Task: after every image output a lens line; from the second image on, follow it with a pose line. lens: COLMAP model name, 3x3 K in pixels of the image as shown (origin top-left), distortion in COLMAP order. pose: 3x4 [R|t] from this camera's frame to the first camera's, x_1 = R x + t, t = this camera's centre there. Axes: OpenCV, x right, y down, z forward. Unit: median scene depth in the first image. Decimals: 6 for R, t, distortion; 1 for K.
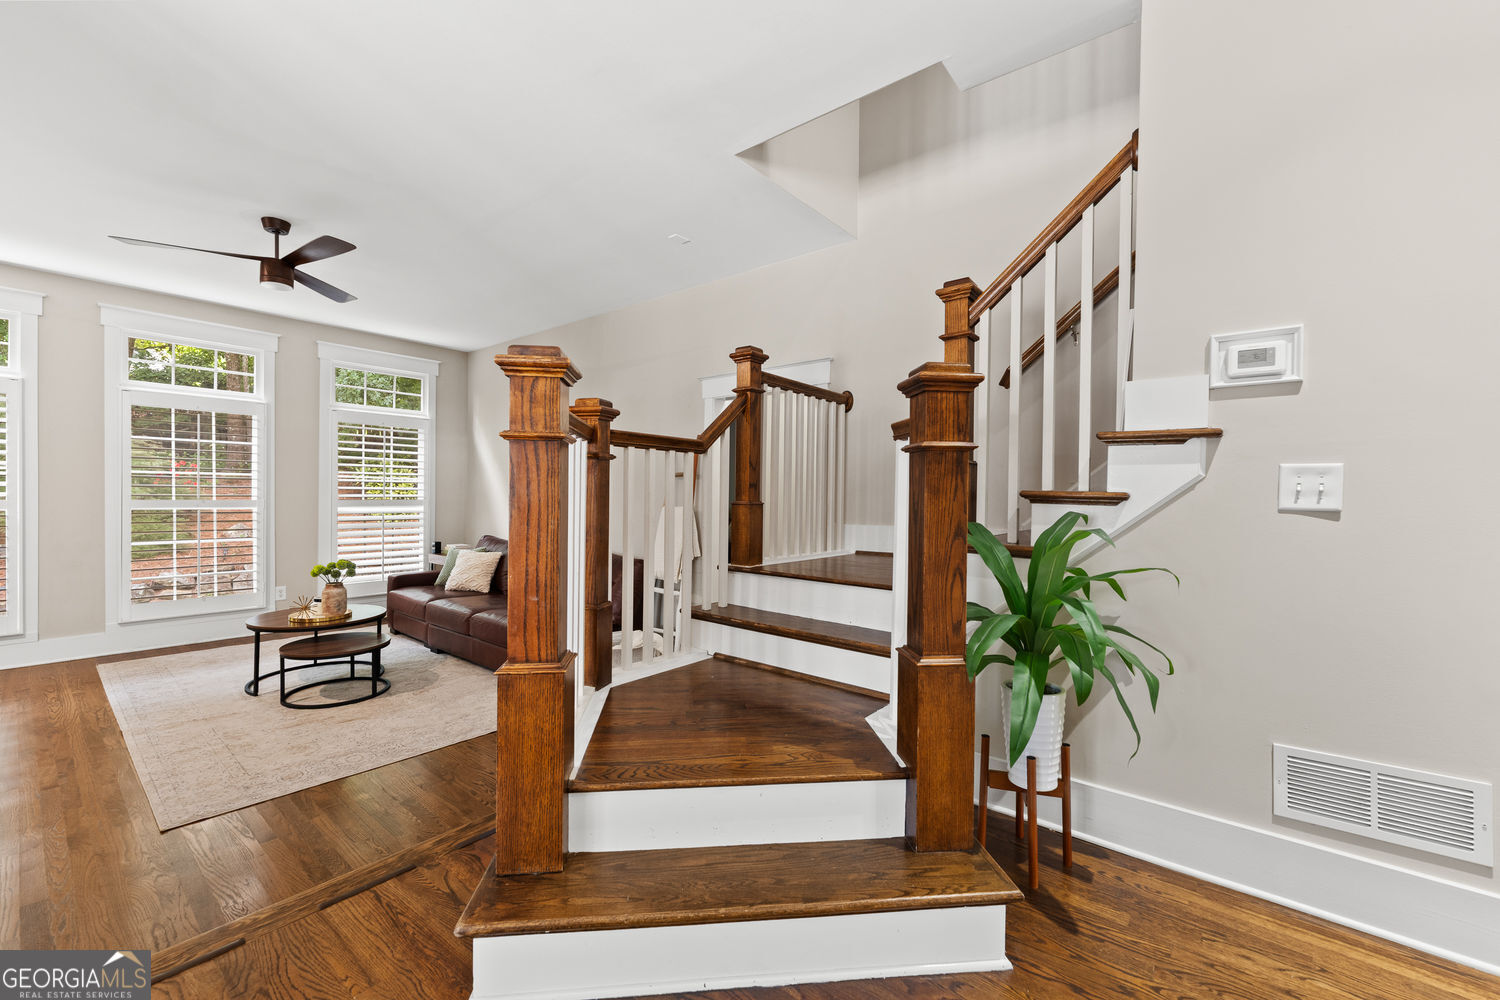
lens RADIAL K [[604.9, 0, 761.6], [0, 604.9, 499.8], [0, 0, 1]] dist [0.003795, -0.000697]
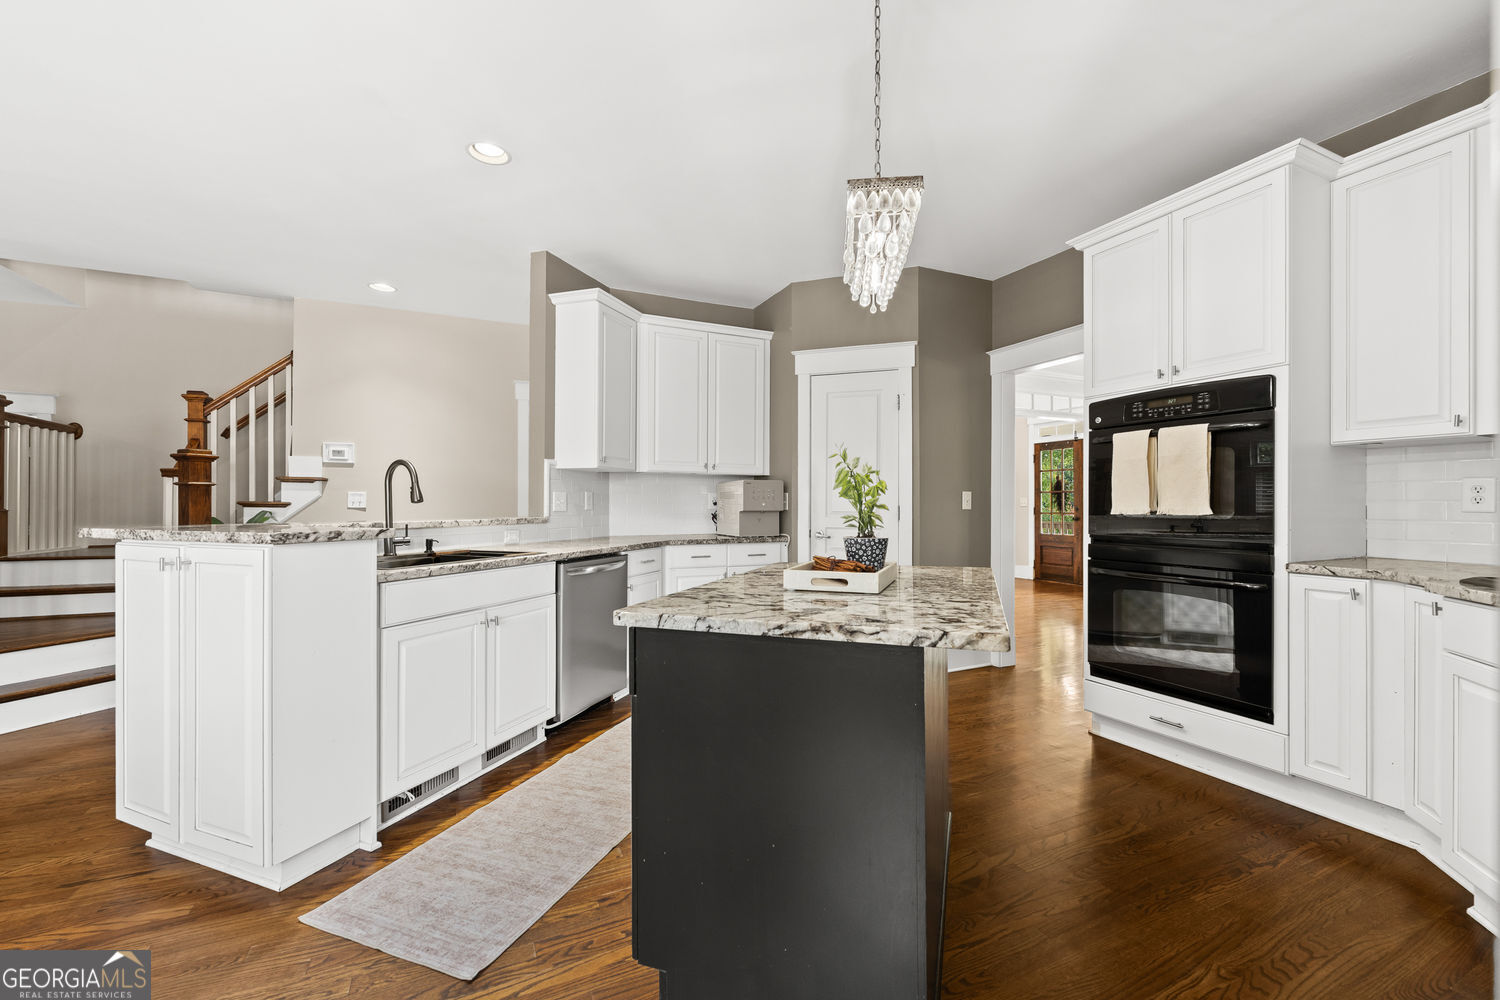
lens RADIAL K [[604.9, 0, 737.1], [0, 604.9, 504.0], [0, 0, 1]] dist [0.003795, -0.000697]
pose [[0.456840, -0.010098, 0.889491, -0.478763], [0.009399, 0.999935, 0.006525, -0.002295], [-0.889499, 0.005379, 0.456905, -1.105769]]
